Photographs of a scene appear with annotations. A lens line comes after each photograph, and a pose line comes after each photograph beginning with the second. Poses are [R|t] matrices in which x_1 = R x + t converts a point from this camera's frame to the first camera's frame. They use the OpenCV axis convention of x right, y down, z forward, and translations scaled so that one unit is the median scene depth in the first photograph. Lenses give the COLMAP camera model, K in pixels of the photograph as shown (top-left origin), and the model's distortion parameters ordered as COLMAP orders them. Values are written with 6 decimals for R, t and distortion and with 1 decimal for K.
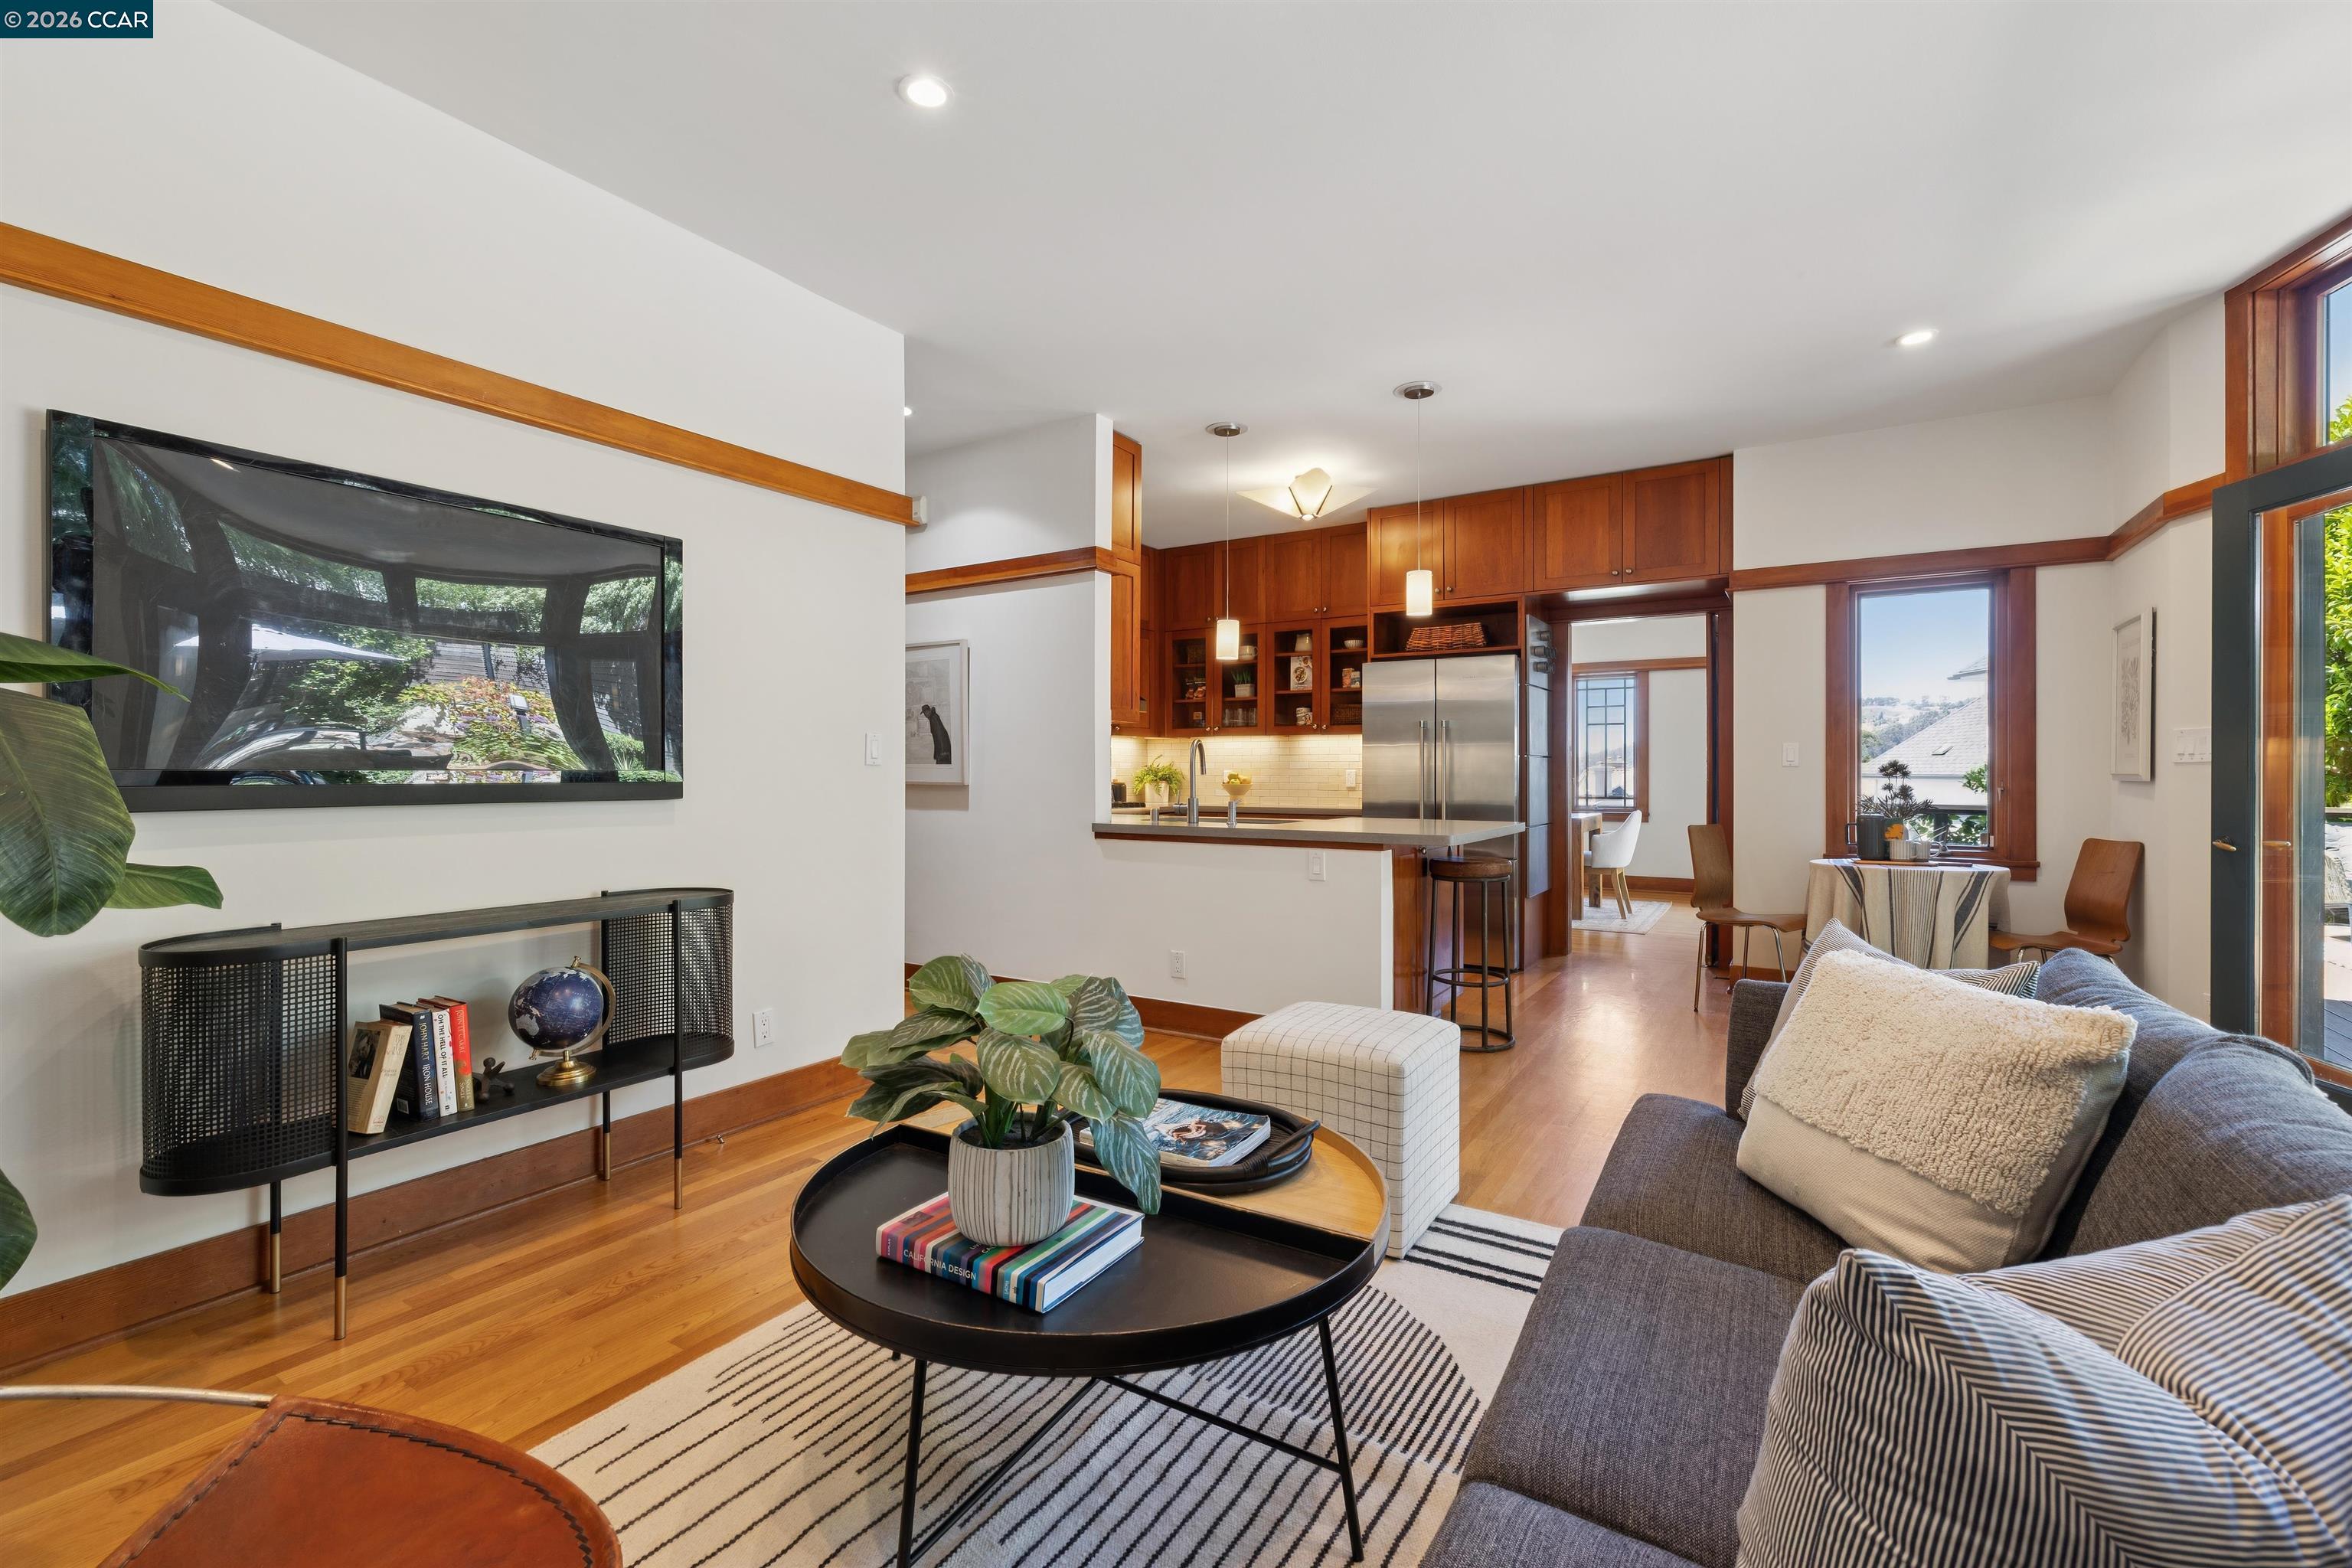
lens RADIAL K [[1007.1, 0, 1169.8], [0, 1007.1, 782.7], [0, 0, 1]] dist [-0.001224, 0.000103]
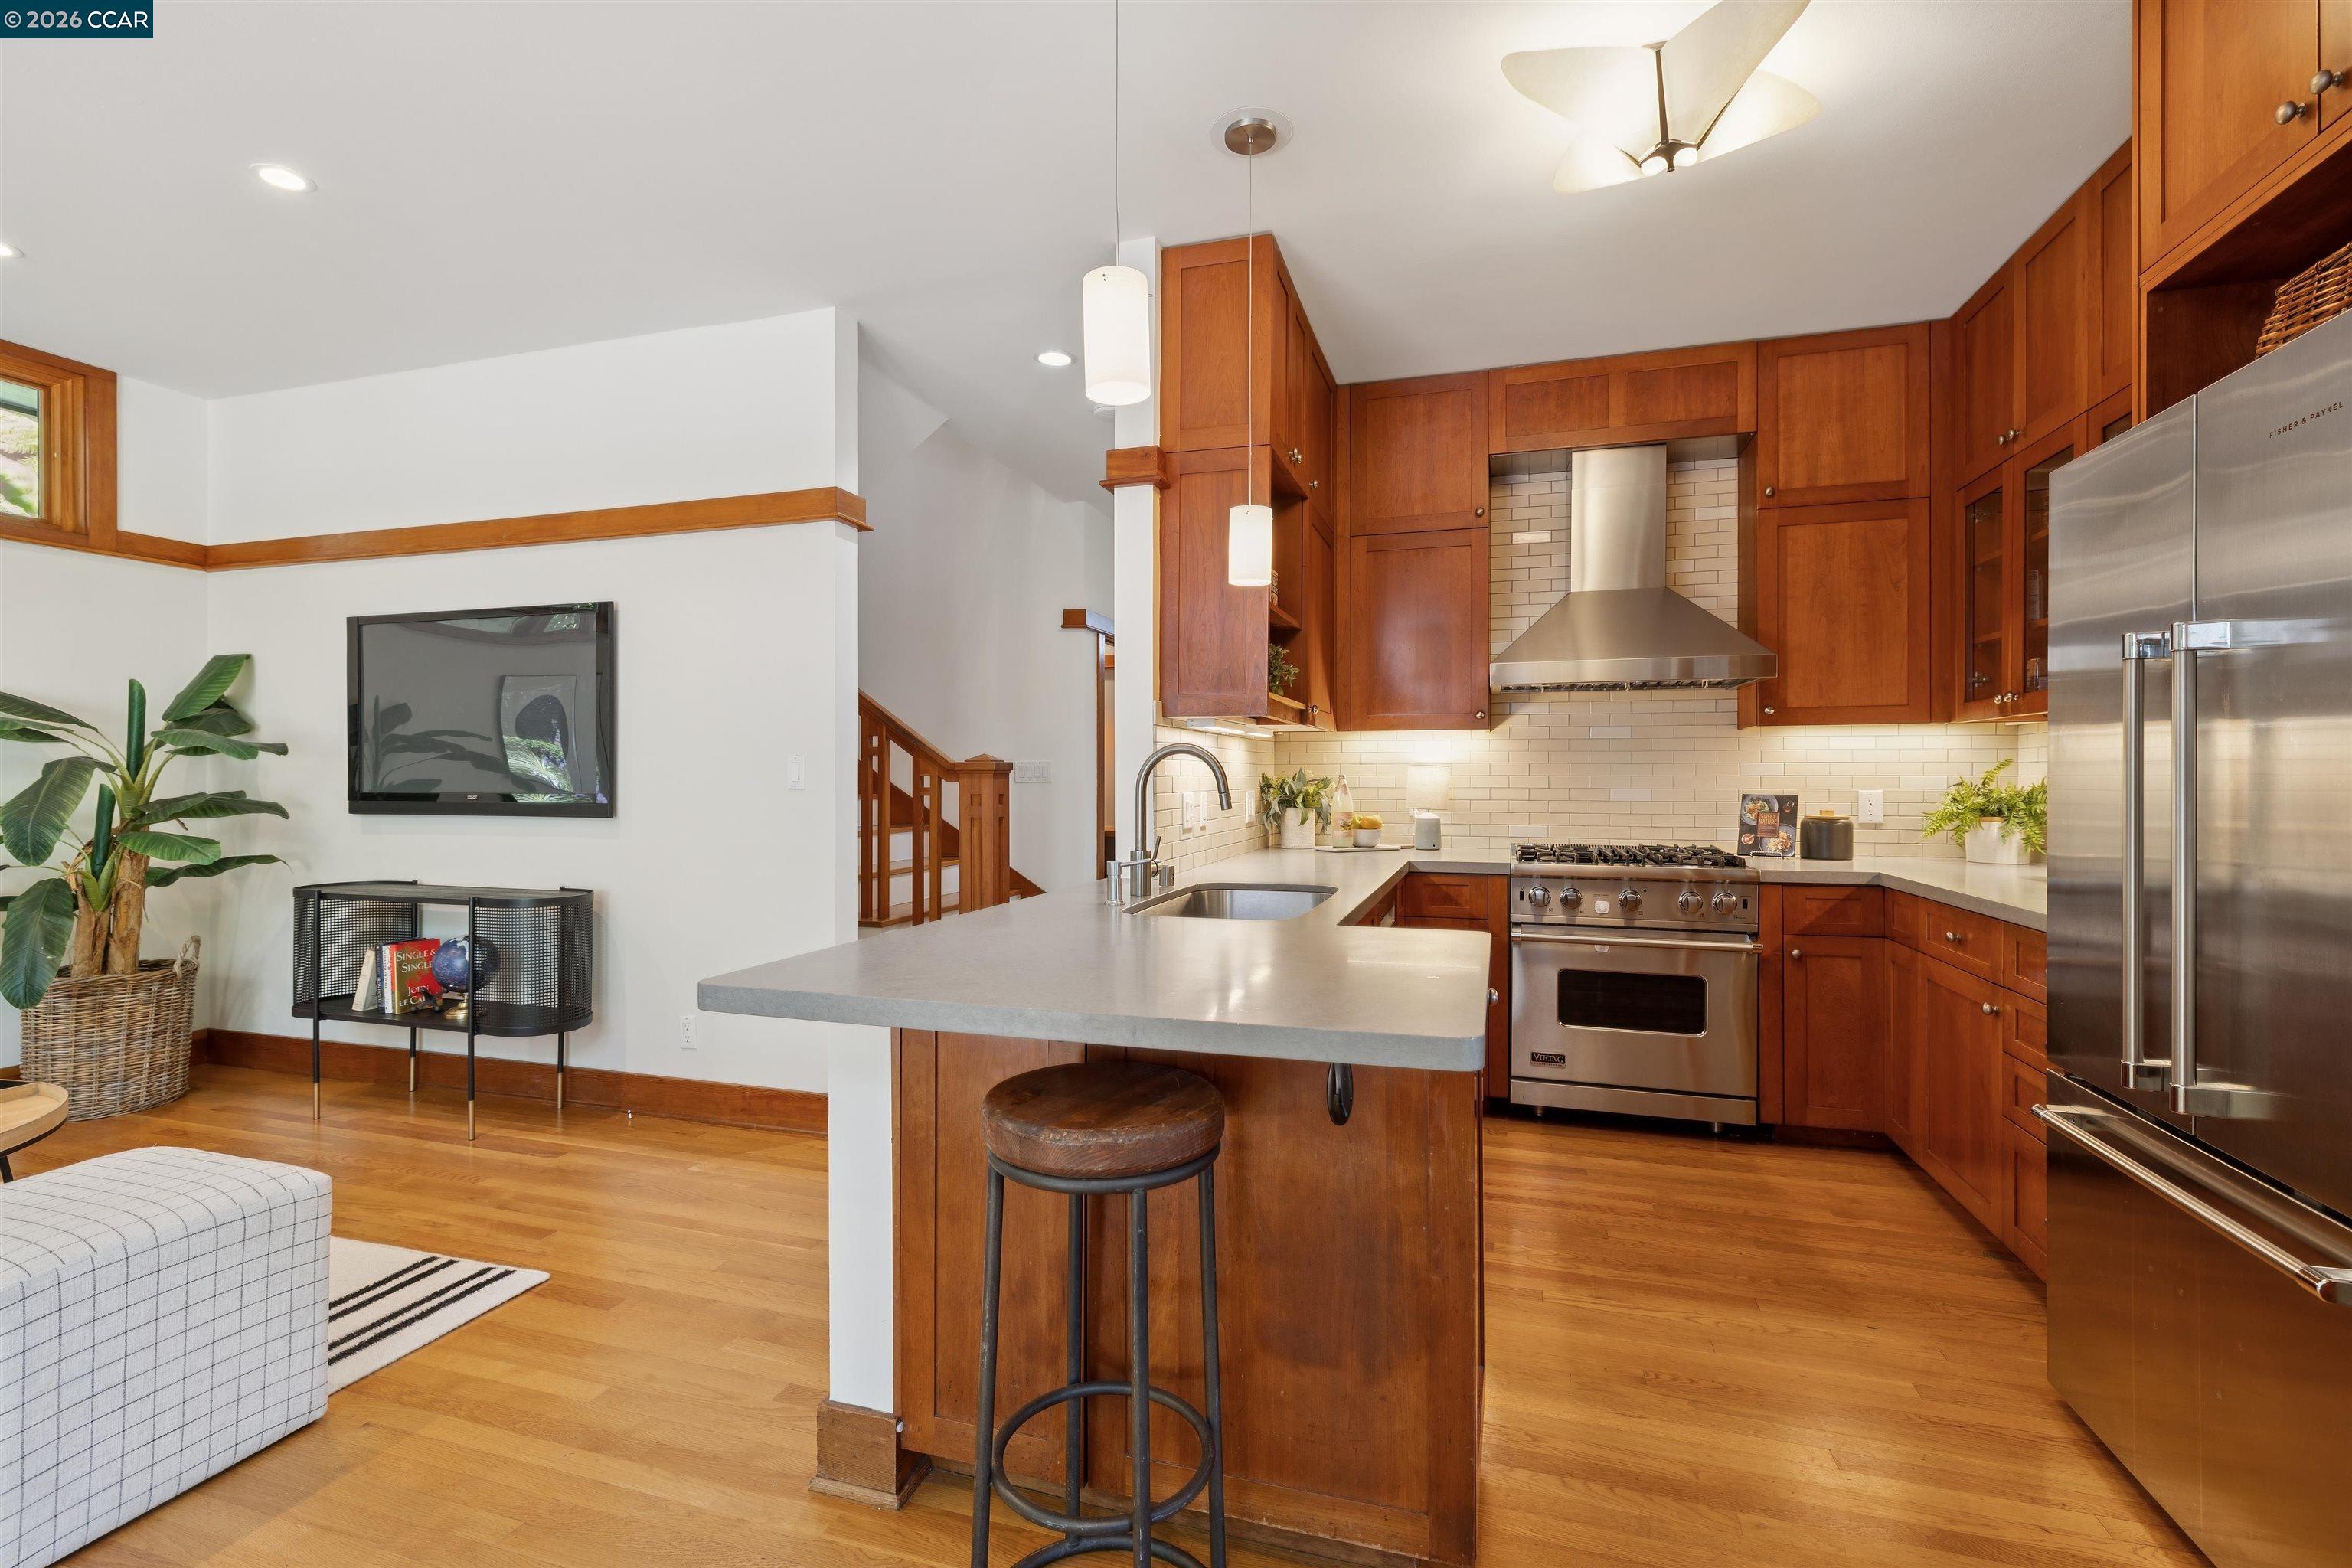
lens RADIAL K [[1057.6, 0, 1175.5], [0, 1057.6, 777.3], [0, 0, 1]] dist [0.002108, -0.000220]
pose [[0.261944, 0.000429, -0.965083, 0.533298], [-0.012049, 0.999923, -0.002825, -0.021450], [0.965008, 0.012368, 0.261929, 0.776689]]
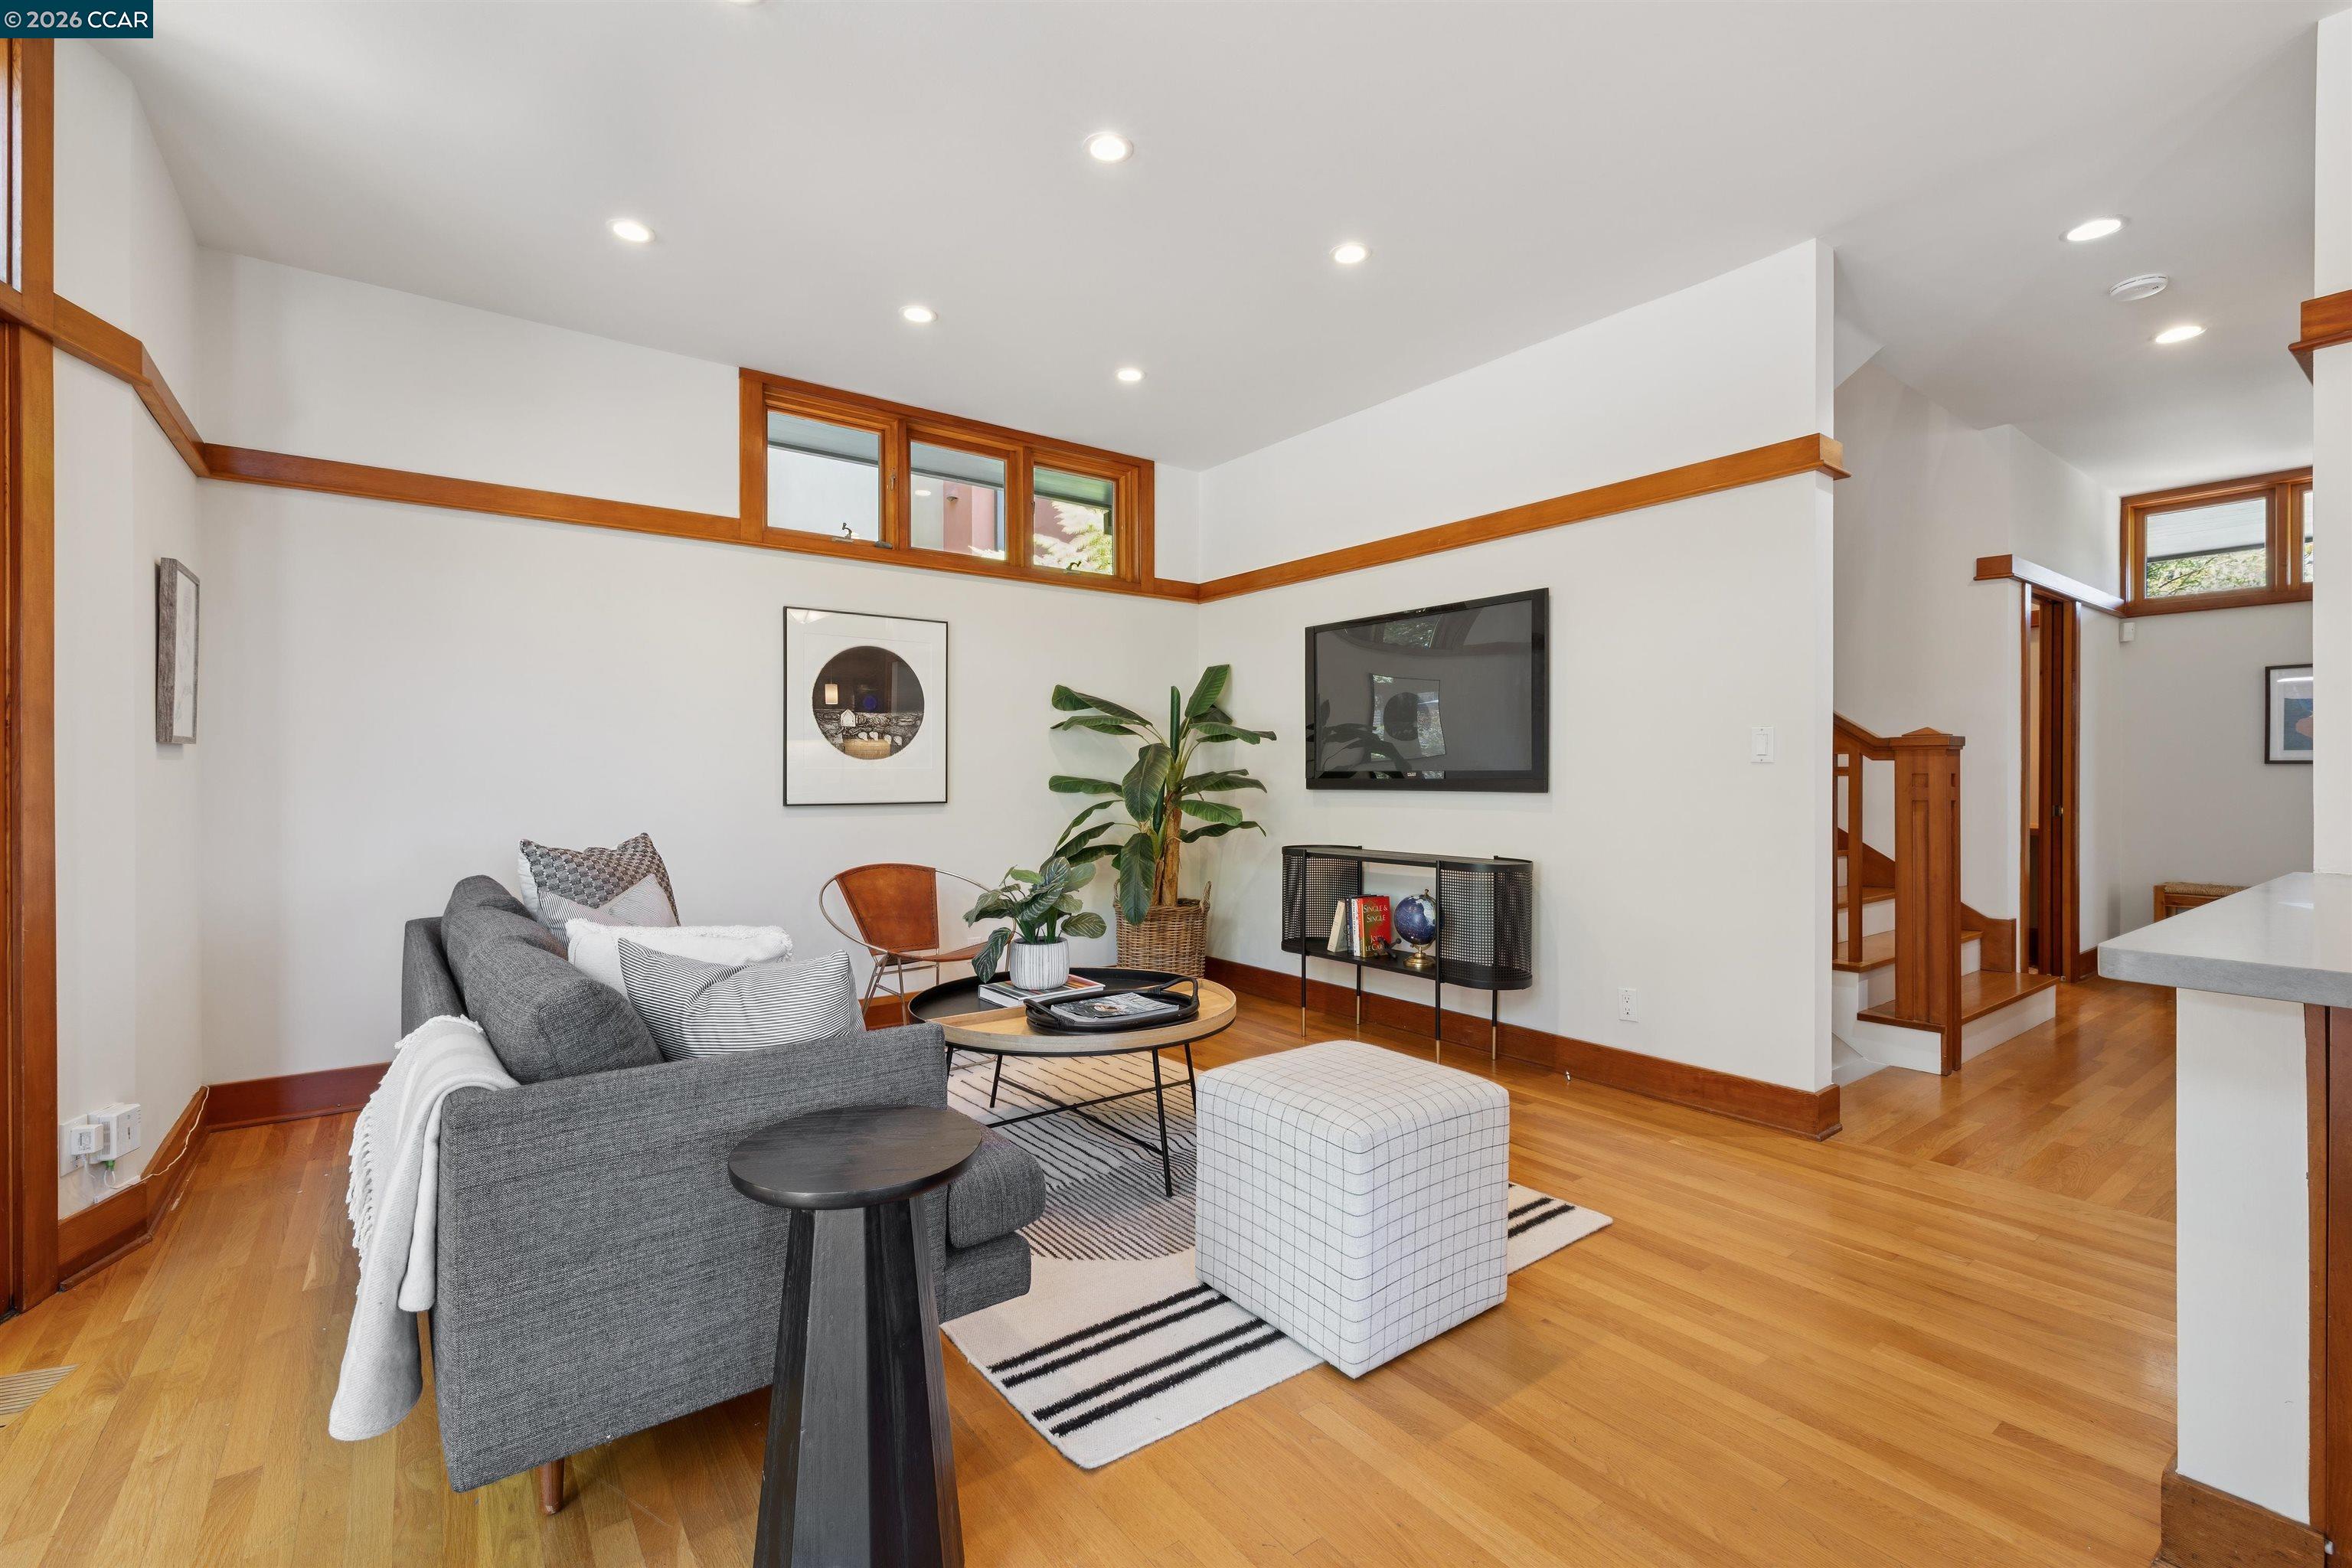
lens RADIAL K [[1027.0, 0, 1178.6], [0, 1027.0, 777.4], [0, 0, 1]] dist [0.000274, 0.000744]
pose [[-0.349104, 0.000549, -0.937084, 0.522100], [-0.010658, 0.999933, 0.004556, -0.002206], [0.937023, 0.011578, -0.349075, 0.599832]]
